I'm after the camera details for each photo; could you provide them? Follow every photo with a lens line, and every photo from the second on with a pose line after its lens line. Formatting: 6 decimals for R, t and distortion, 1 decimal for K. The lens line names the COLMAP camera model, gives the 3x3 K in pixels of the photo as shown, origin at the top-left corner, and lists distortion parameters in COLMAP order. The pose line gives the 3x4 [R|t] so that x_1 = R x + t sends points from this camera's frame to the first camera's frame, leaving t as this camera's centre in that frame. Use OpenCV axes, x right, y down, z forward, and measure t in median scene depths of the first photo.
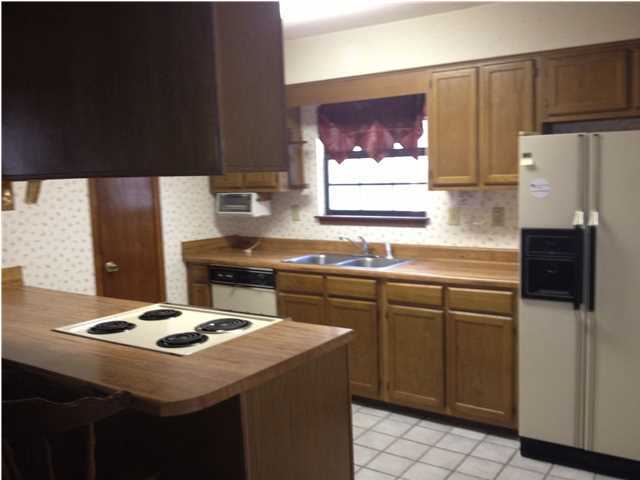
lens RADIAL K [[612.4, 0, 320.7], [0, 612.4, 230.6], [0, 0, 1]] dist [0.034460, -0.132571]
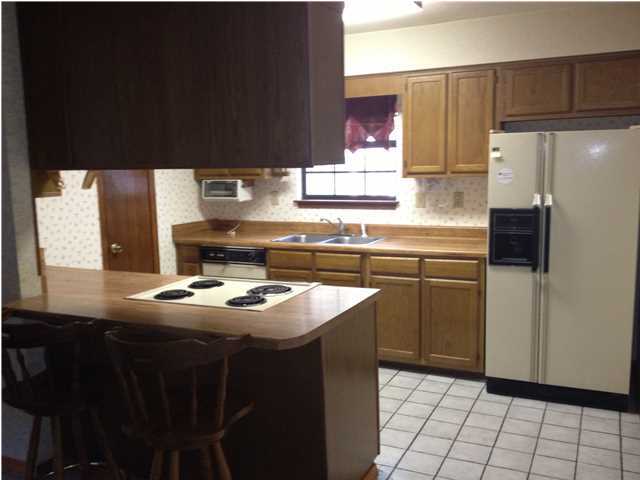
lens RADIAL K [[605.7, 0, 320.0], [0, 605.7, 240.0], [0, 0, 1]] dist [0.015626, -0.007307]
pose [[0.988677, -0.016227, 0.149179, -0.160421], [0.010470, 0.999173, 0.039293, 0.006693], [-0.149693, -0.037286, 0.988029, -0.130899]]
